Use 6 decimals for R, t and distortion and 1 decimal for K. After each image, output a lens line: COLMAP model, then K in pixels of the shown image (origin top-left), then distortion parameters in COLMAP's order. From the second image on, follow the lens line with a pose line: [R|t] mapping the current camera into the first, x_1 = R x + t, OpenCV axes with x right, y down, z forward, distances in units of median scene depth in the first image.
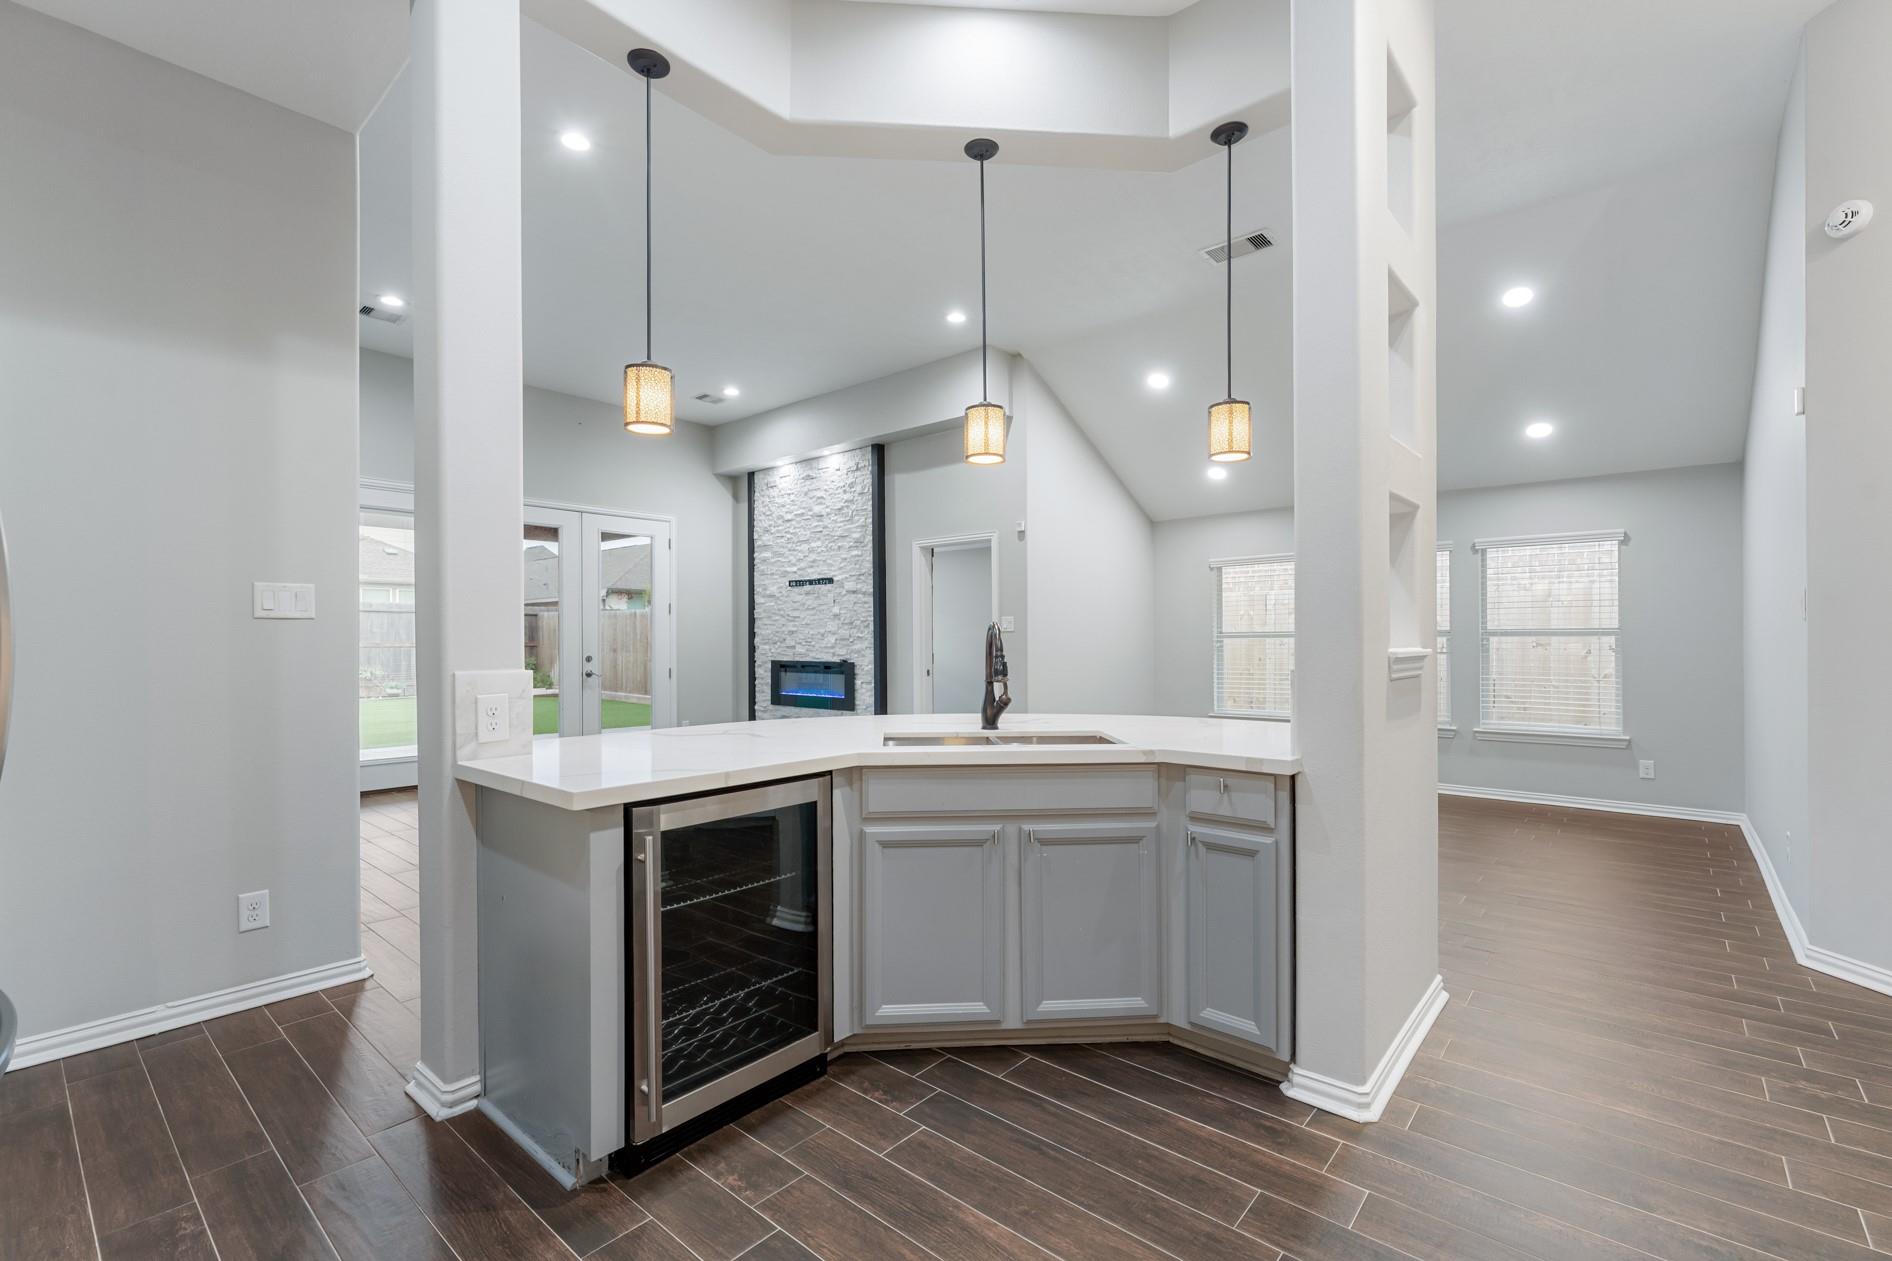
lens RADIAL K [[822.2, 0, 947.0], [0, 822.2, 645.2], [0, 0, 1]] dist [-0.002869, 0.000062]
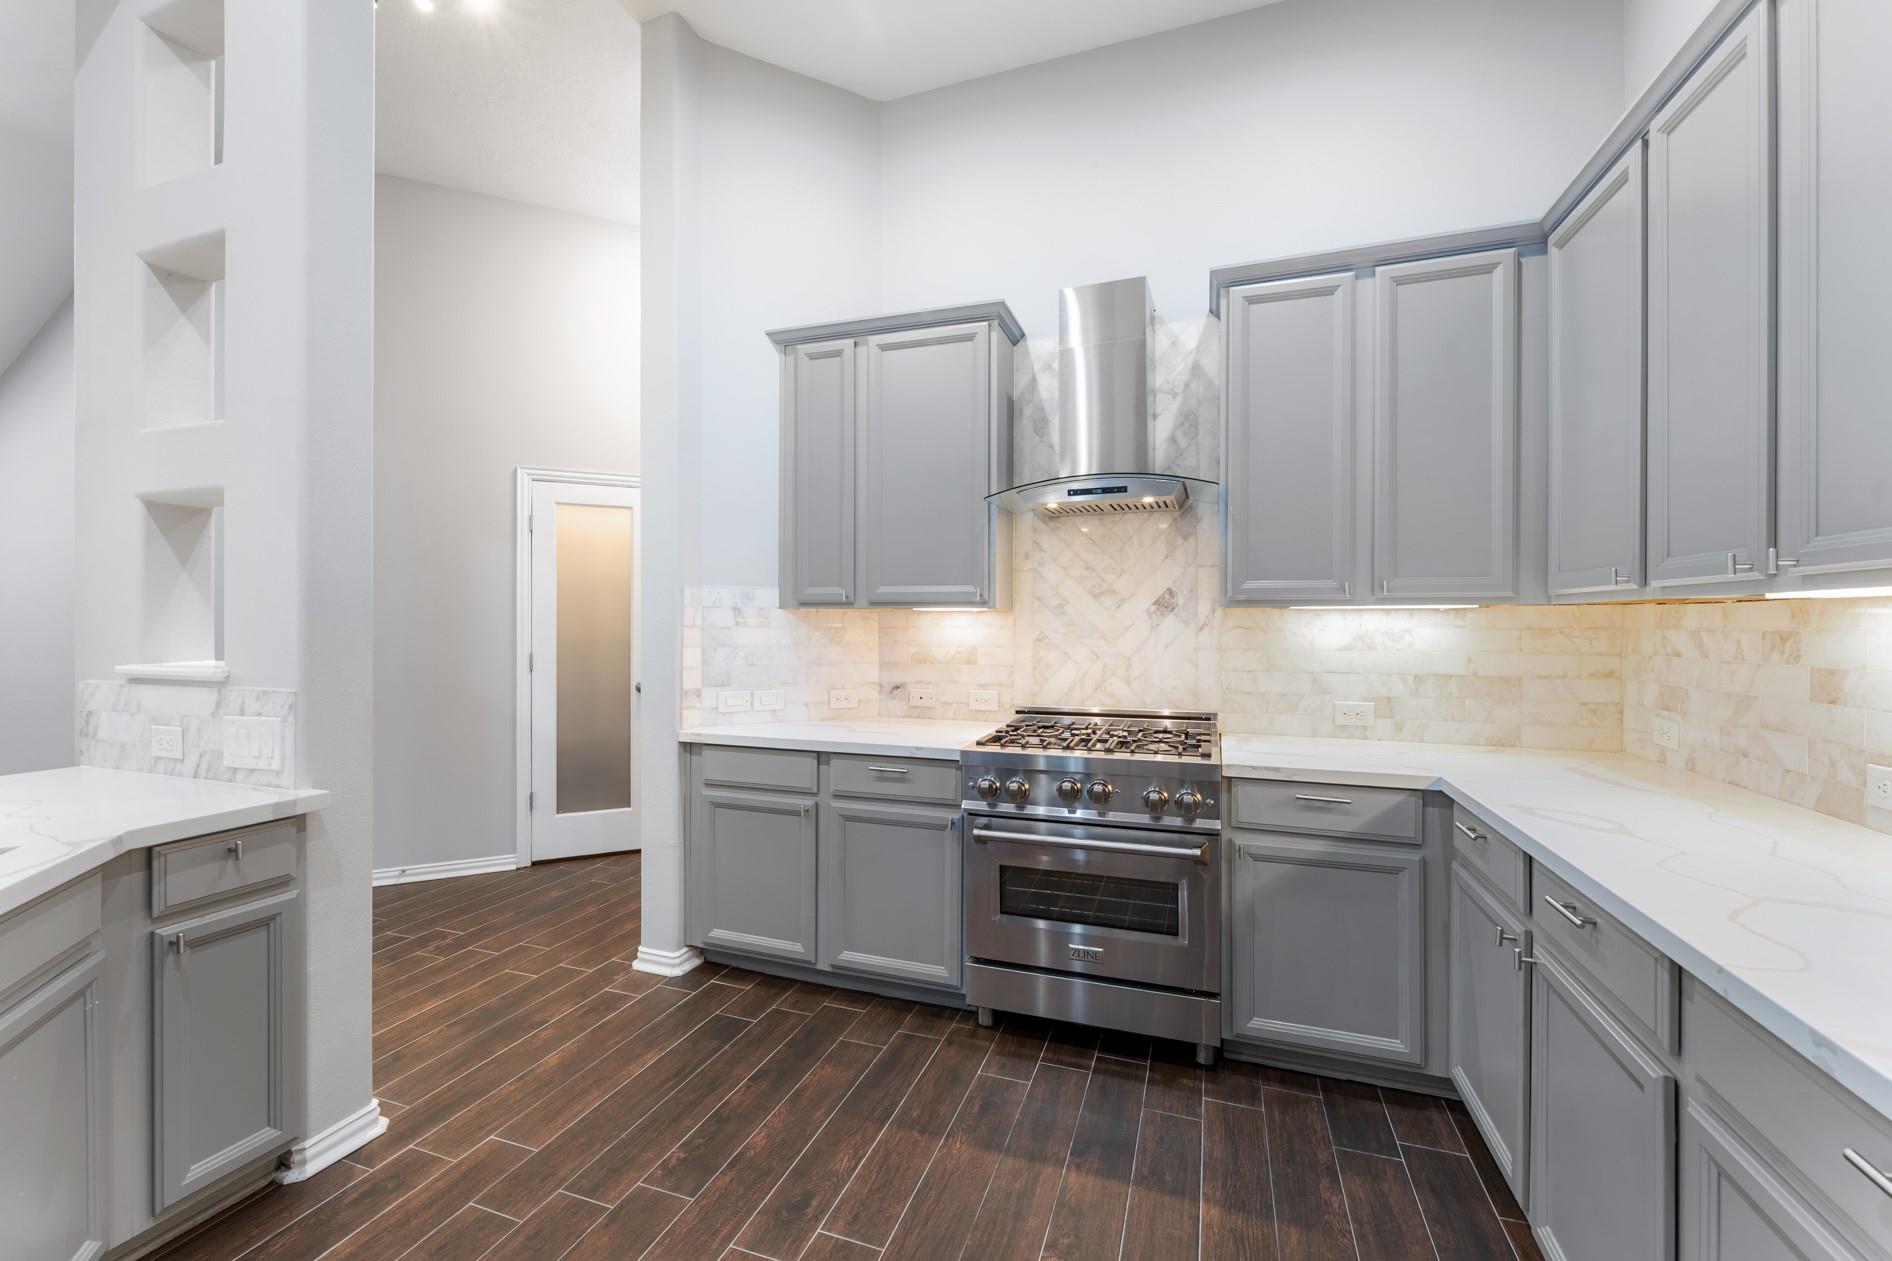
lens RADIAL K [[753.0, 0, 939.4], [0, 753.0, 622.6], [0, 0, 1]] dist [-0.003024, -0.000996]
pose [[-0.353595, 0.001440, 0.935398, -0.155923], [0.004624, 0.999989, 0.000208, -0.011117], [-0.935387, 0.004399, -0.353598, 0.176668]]
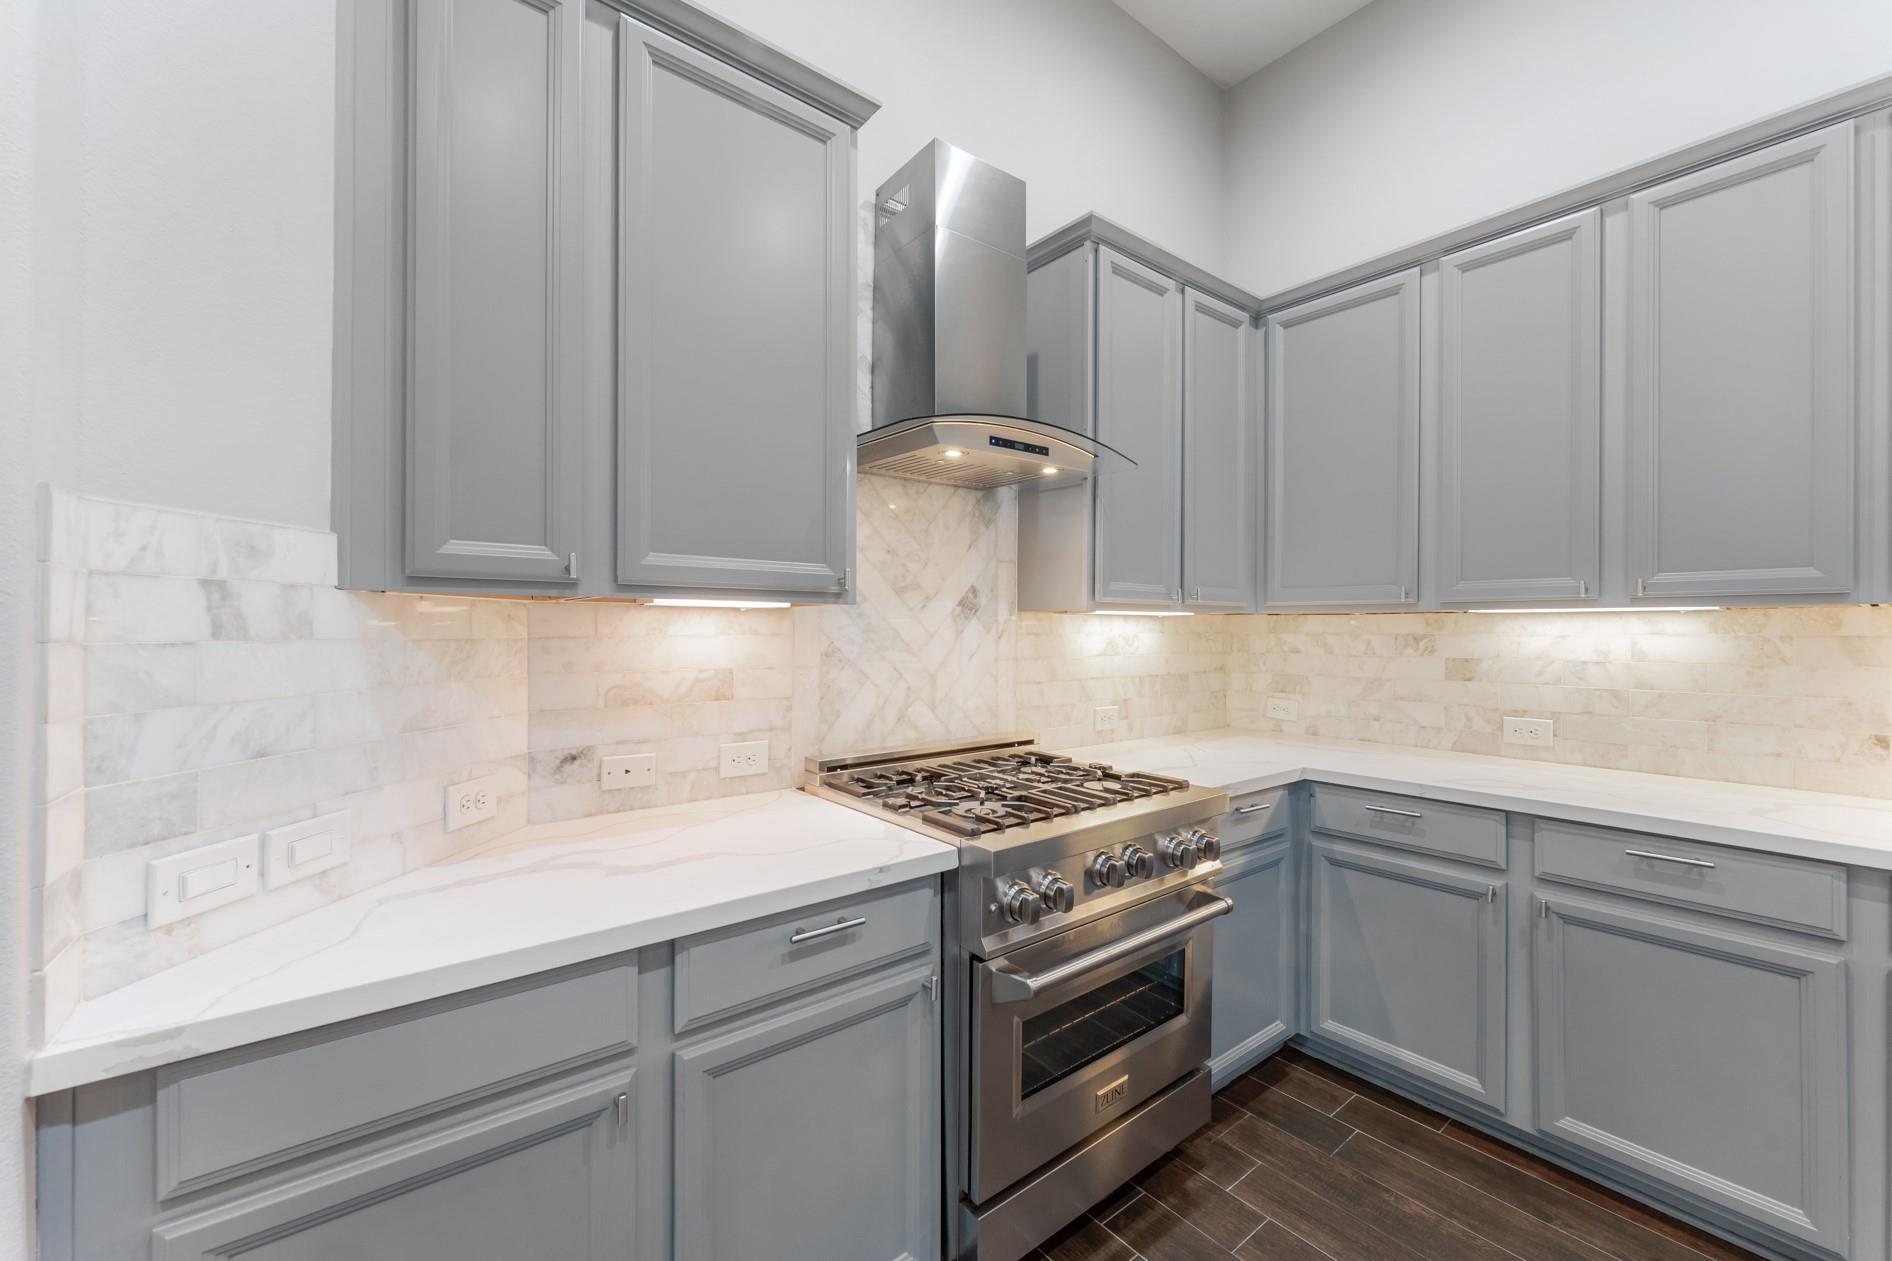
lens RADIAL K [[753.0, 0, 942.8], [0, 753.0, 628.0], [0, 0, 1]] dist [-0.003024, -0.000996]
pose [[-0.979421, 0.000654, 0.201825, 0.089436], [0.001603, 0.999988, 0.004537, -0.011888], [-0.201819, 0.004767, -0.979411, 0.230451]]
